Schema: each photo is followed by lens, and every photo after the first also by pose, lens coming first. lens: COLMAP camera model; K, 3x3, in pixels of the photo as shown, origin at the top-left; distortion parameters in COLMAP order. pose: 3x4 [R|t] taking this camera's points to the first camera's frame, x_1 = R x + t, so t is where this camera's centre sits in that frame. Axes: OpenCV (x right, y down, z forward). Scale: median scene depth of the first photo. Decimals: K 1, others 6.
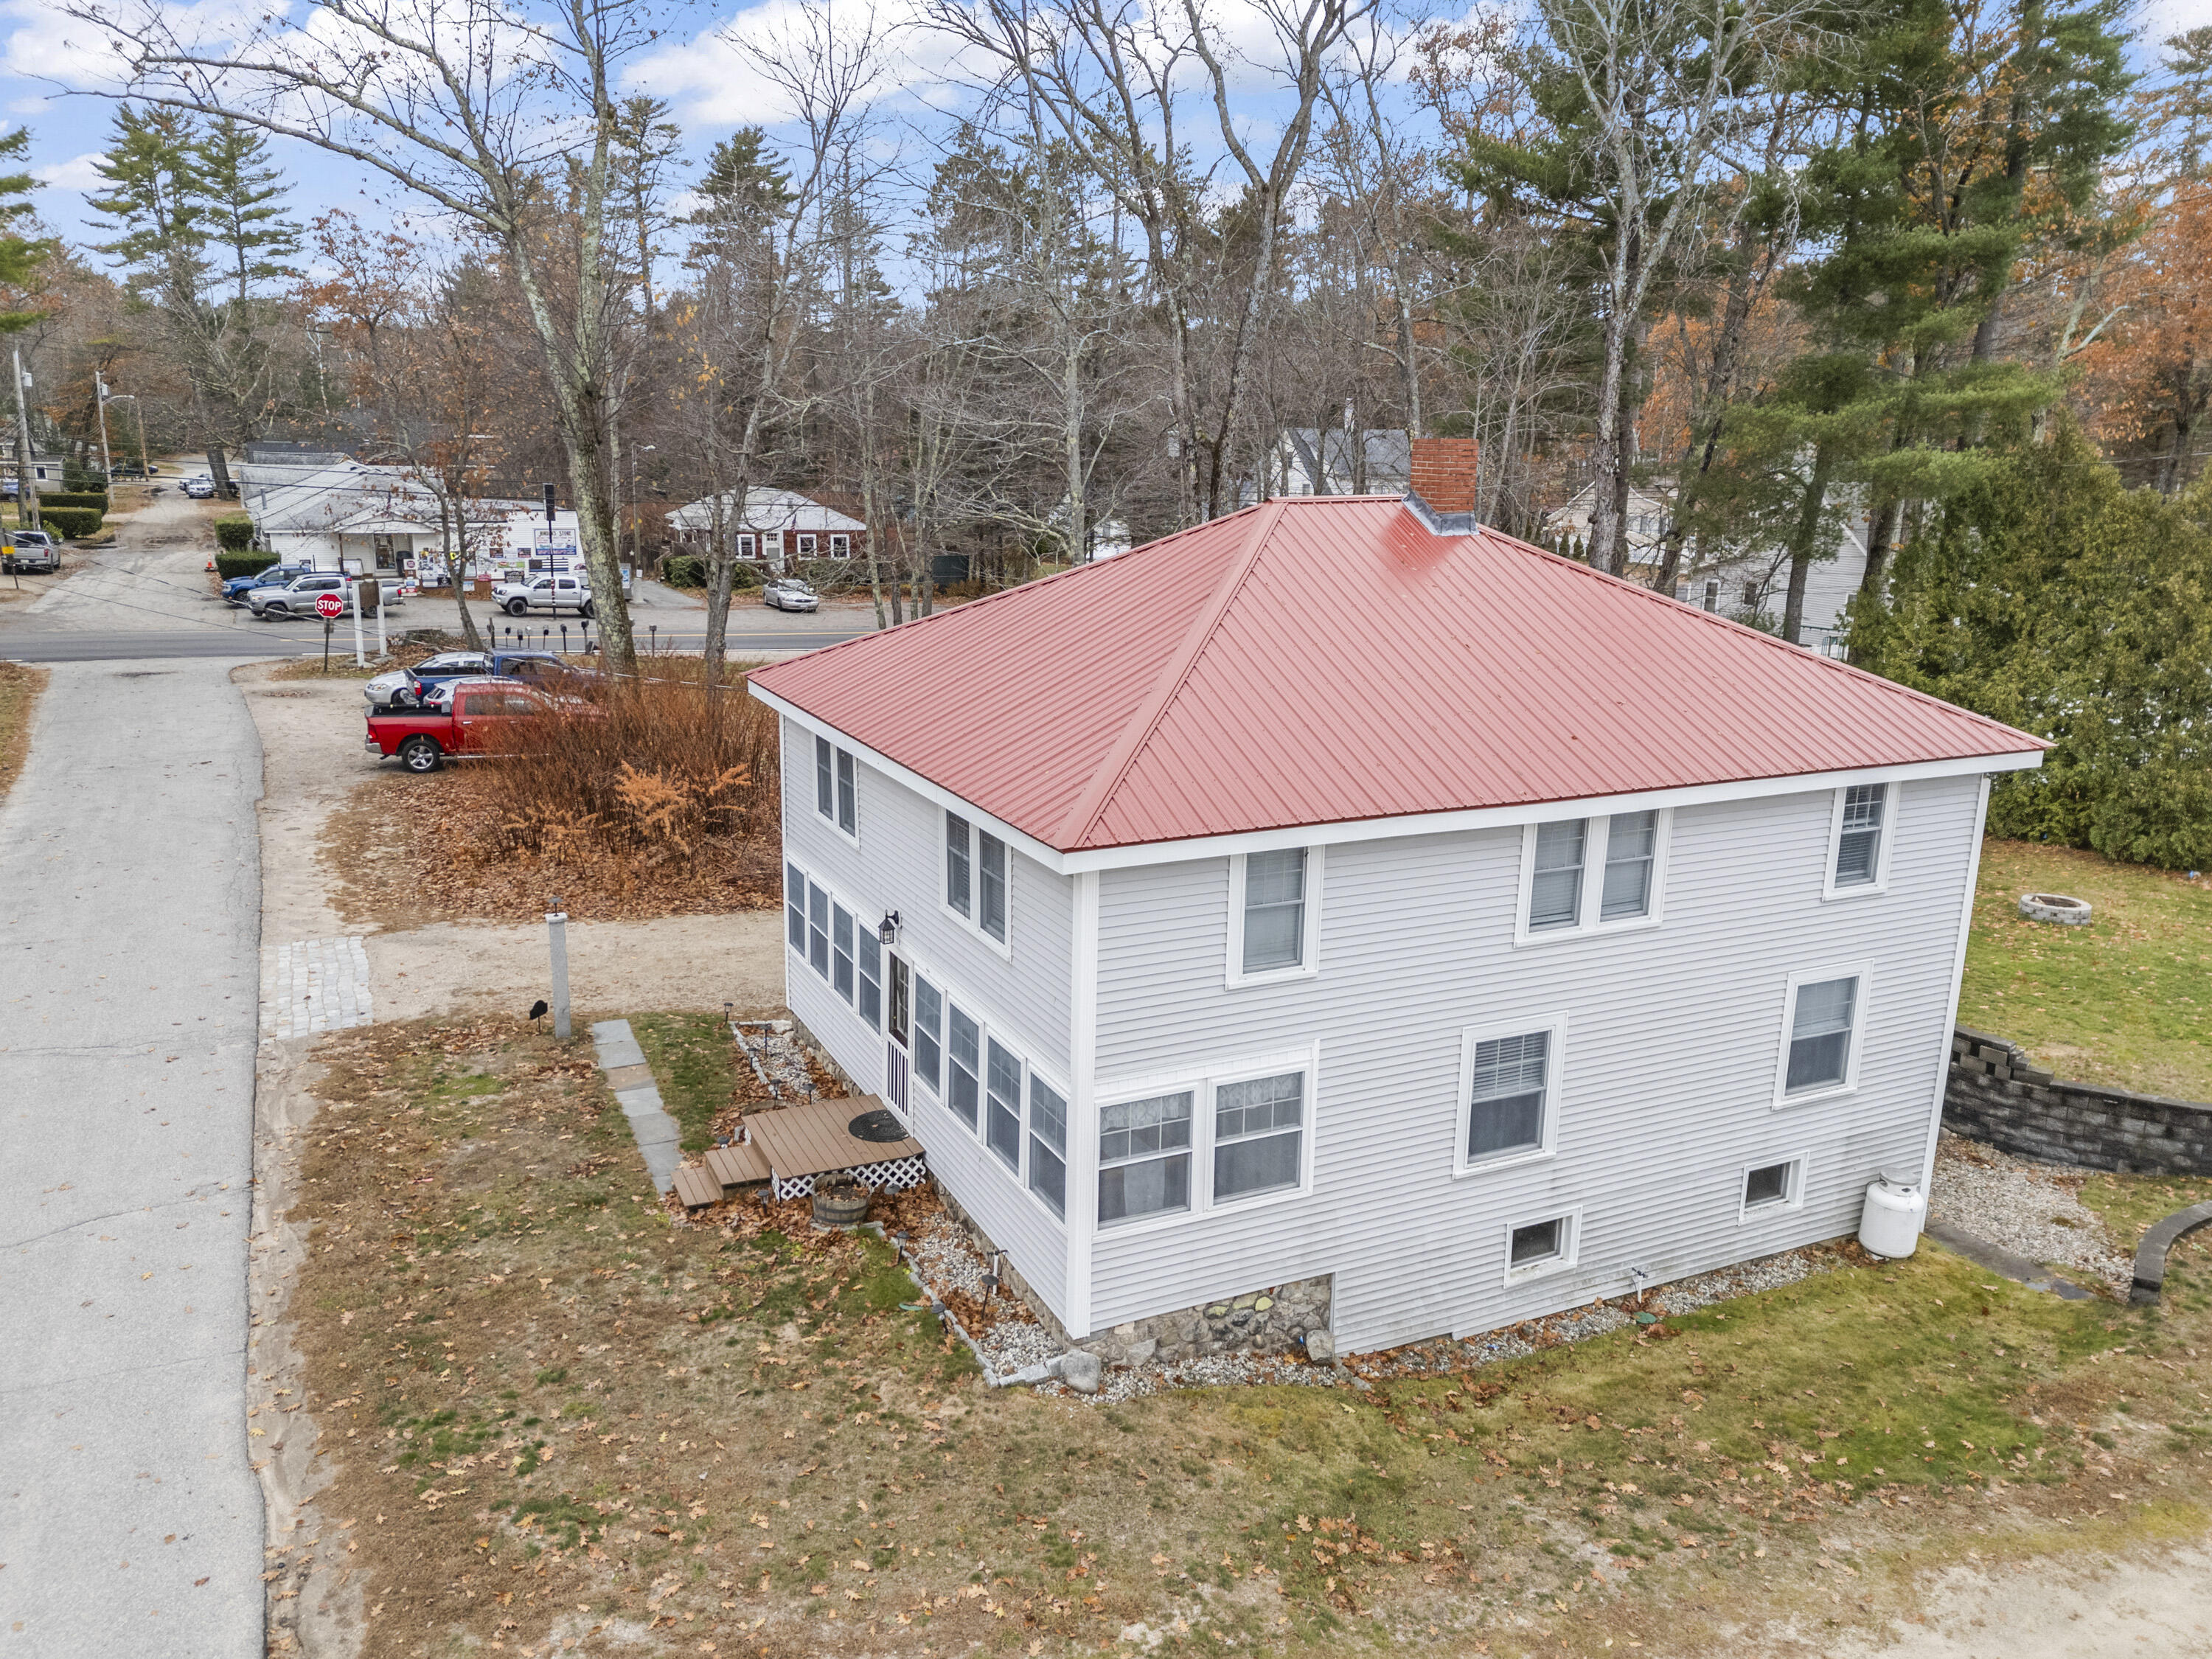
lens RADIAL K [[1623.0, 0, 1114.1], [0, 1623.0, 873.5], [0, 0, 1]] dist [0.060239, -0.045015]
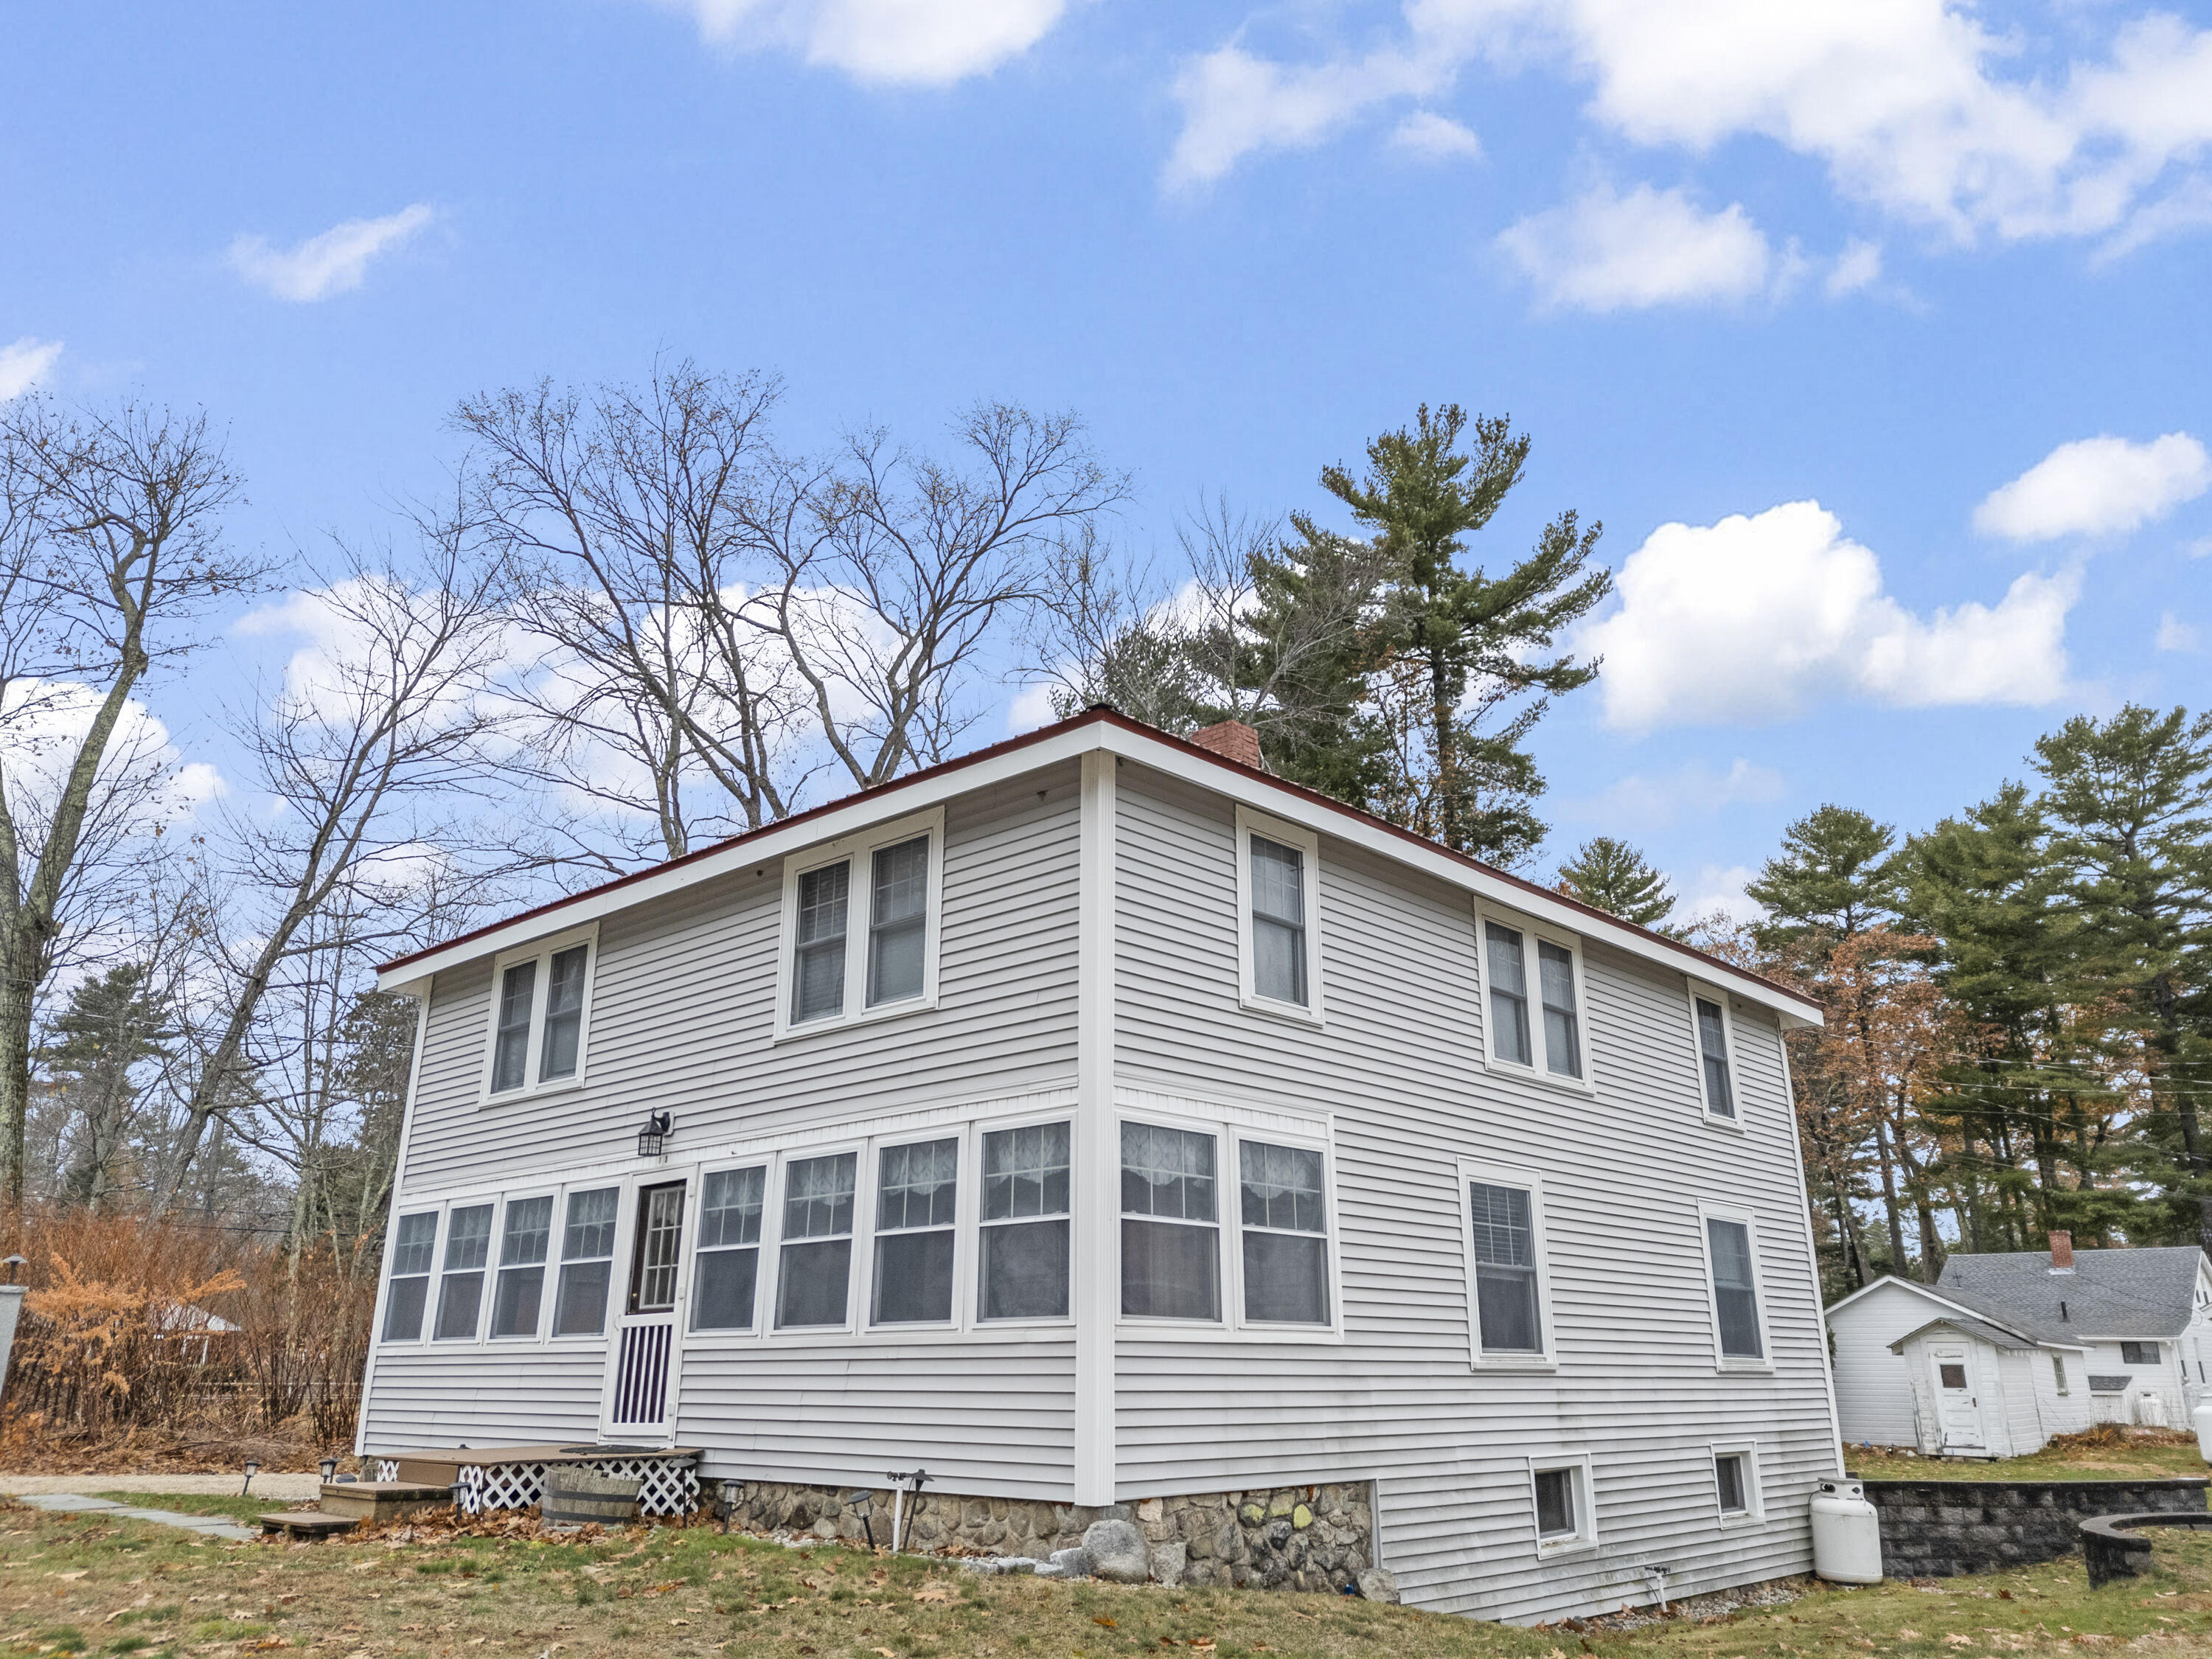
lens RADIAL K [[1623.0, 0, 1123.4], [0, 1623.0, 862.7], [0, 0, 1]] dist [0.060239, -0.045015]
pose [[0.933562, 0.087609, 0.347544, -0.228625], [0.109991, 0.852849, -0.510441, 0.354978], [-0.341122, 0.514755, 0.786551, 0.330727]]
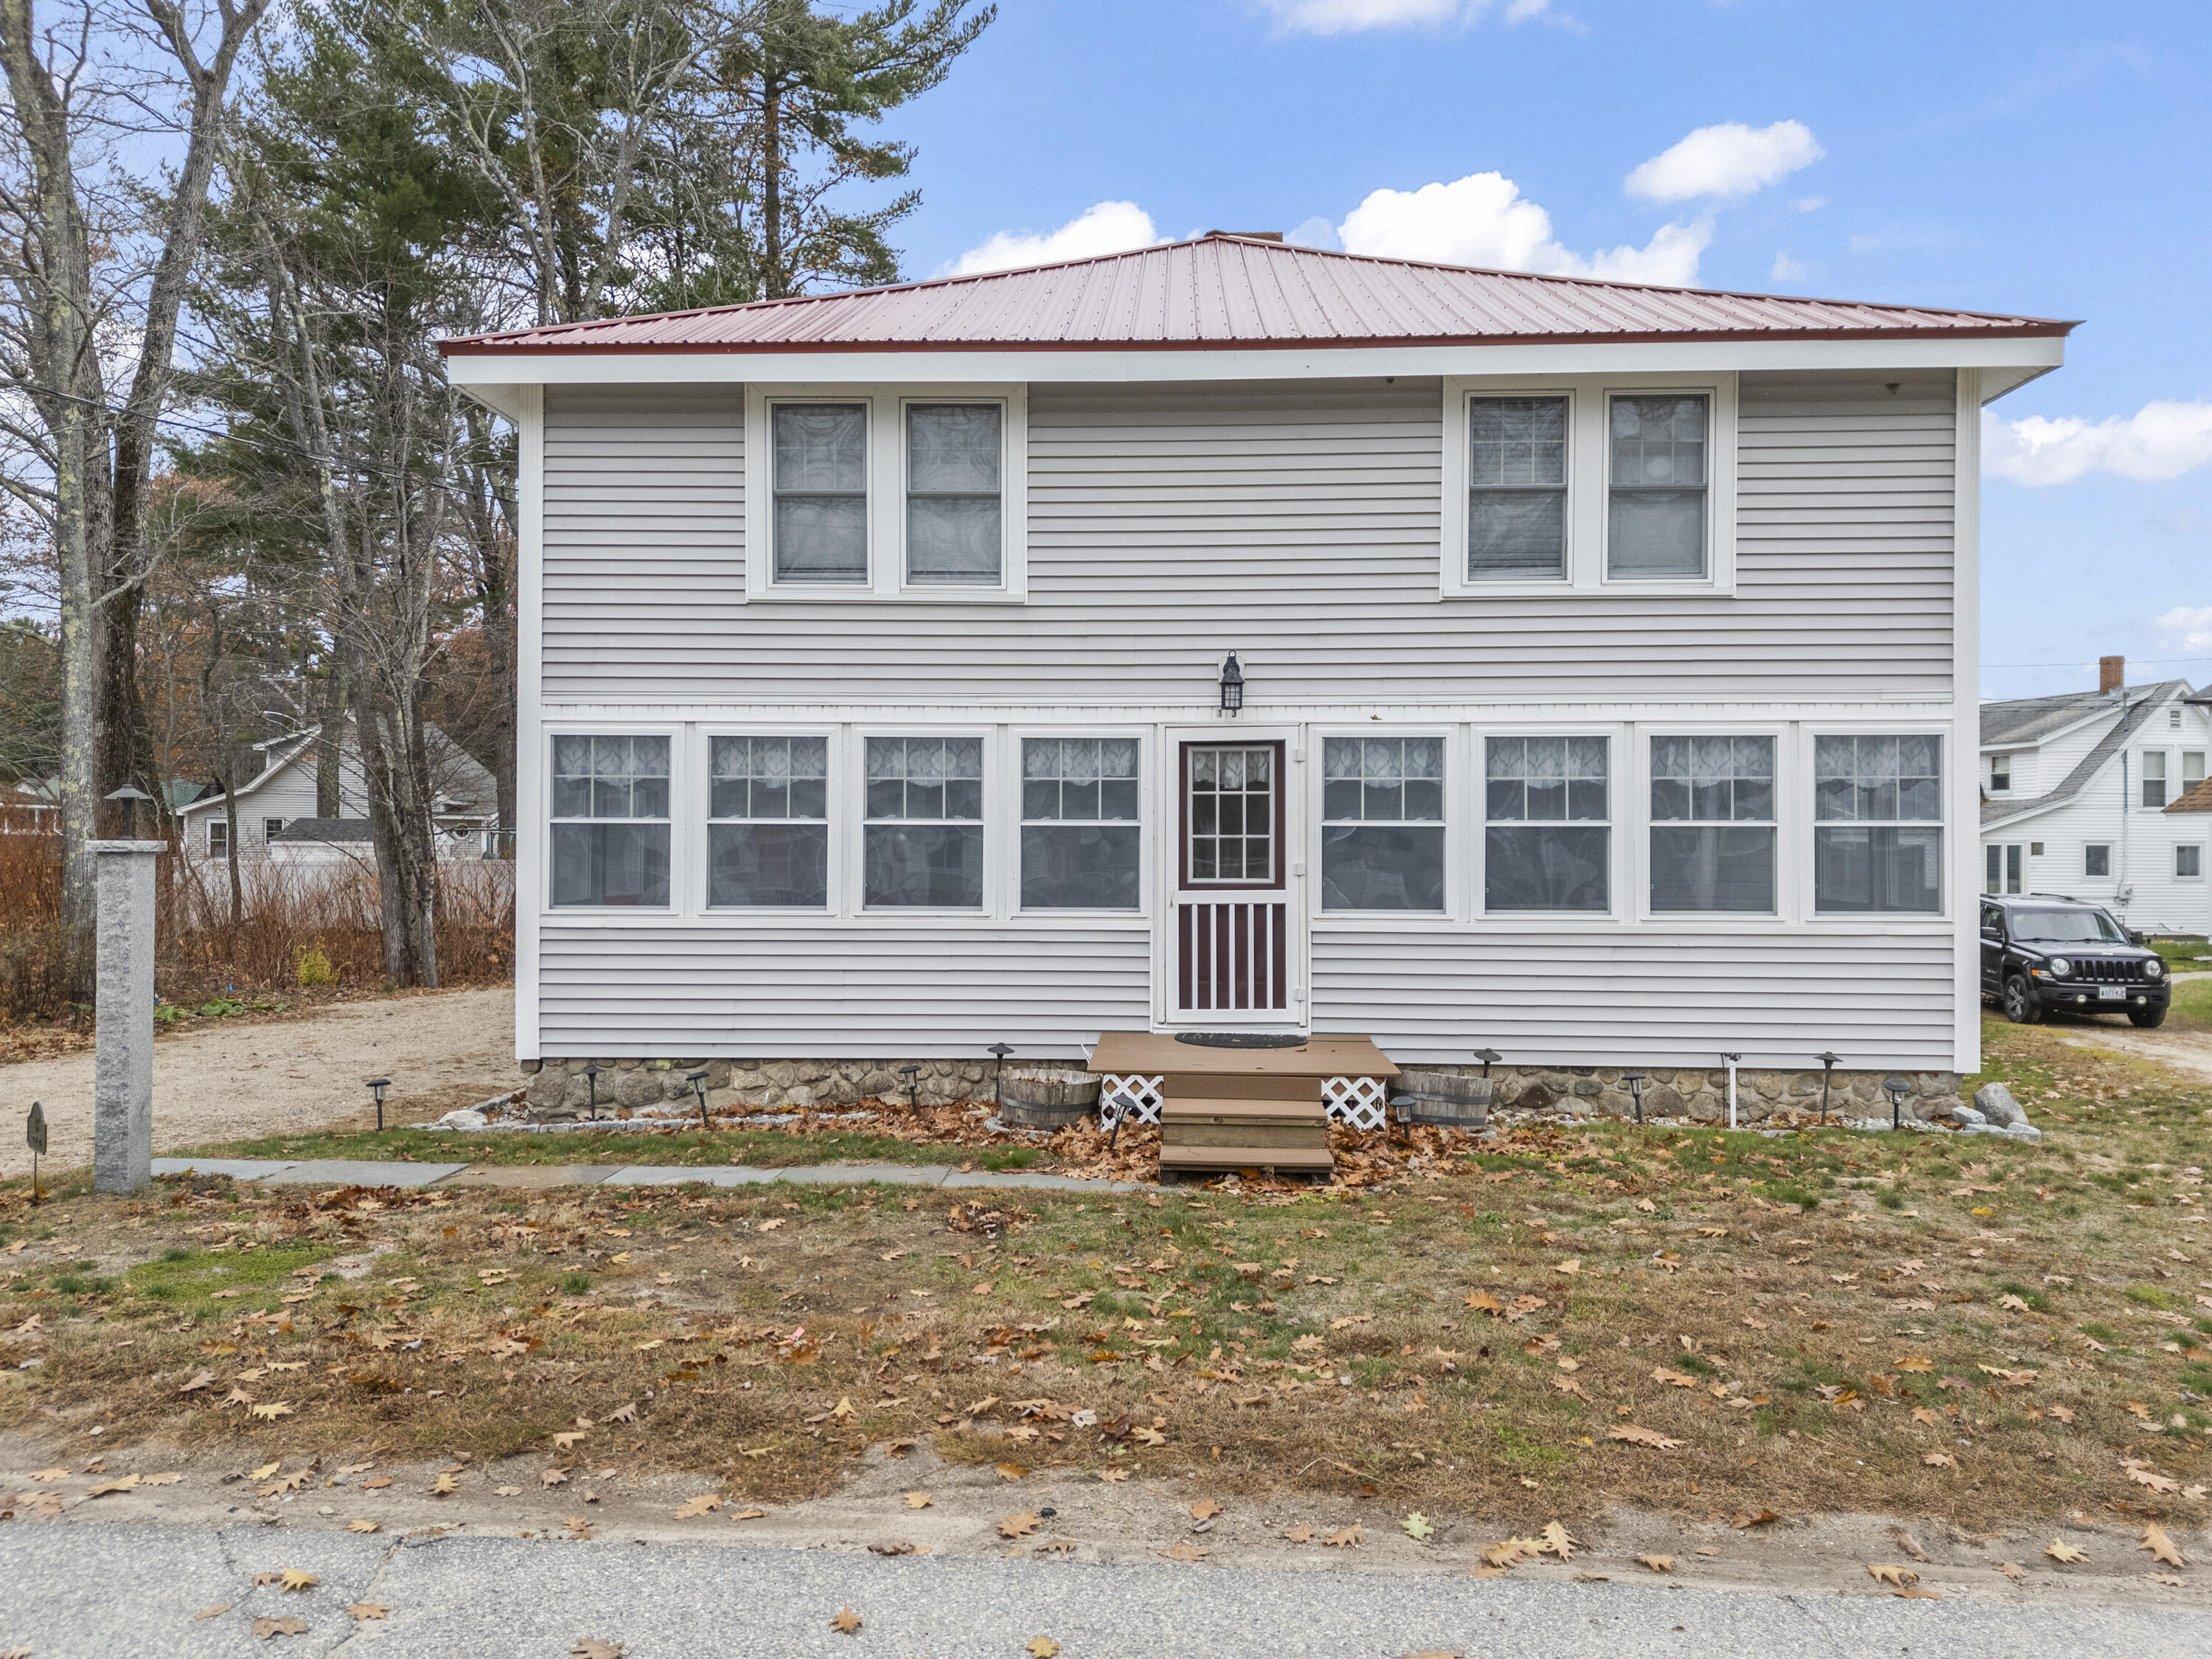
lens RADIAL K [[1623.0, 0, 1106.2], [0, 1623.0, 850.6], [0, 0, 1]] dist [0.060239, -0.045015]
pose [[0.481317, -0.023940, 0.876219, -0.752241], [0.233653, 0.966963, -0.101929, 0.156655], [-0.844831, 0.253791, 0.471010, 0.854612]]
